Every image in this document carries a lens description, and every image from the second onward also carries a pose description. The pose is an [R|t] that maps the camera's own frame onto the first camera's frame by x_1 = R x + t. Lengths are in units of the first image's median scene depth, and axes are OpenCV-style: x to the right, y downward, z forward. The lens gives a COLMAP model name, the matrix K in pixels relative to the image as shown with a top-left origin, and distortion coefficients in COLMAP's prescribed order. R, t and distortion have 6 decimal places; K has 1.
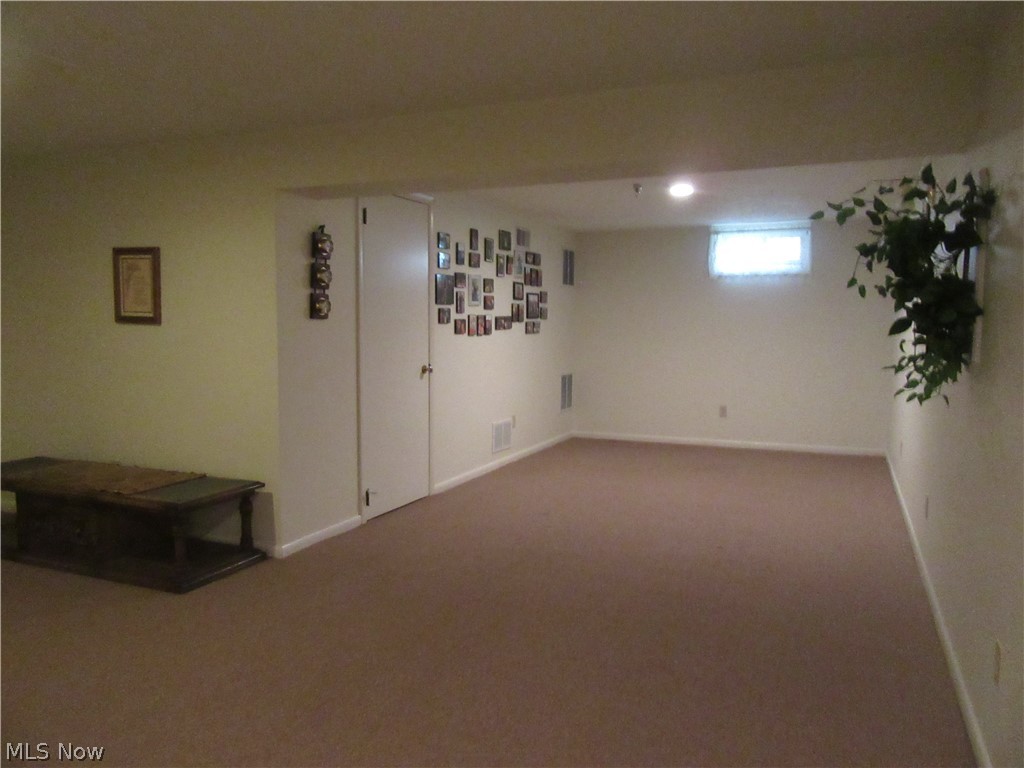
lens RADIAL K [[774.9, 0, 506.7], [0, 774.9, 373.1], [0, 0, 1]] dist [0.016175, -0.000560]
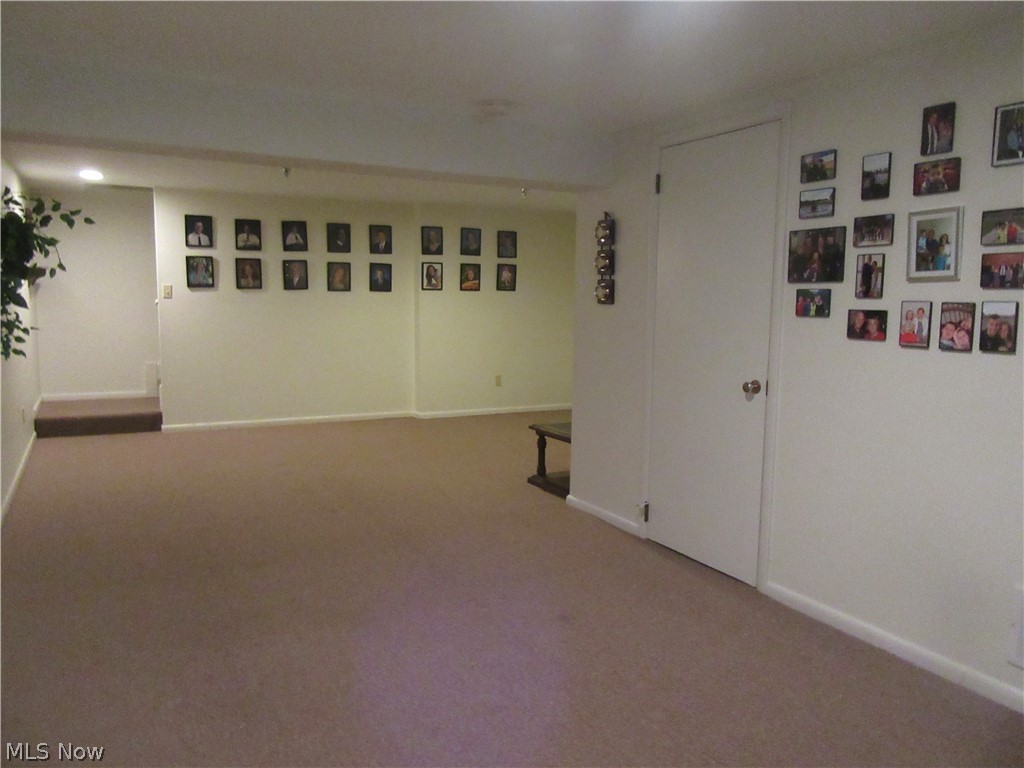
lens RADIAL K [[774.9, 0, 506.7], [0, 774.9, 373.1], [0, 0, 1]] dist [0.016175, -0.000560]
pose [[-0.628162, 0.061940, -0.775613, 0.493549], [-0.073110, 0.987718, 0.138089, -0.085223], [0.774640, 0.143447, -0.615918, 1.182775]]
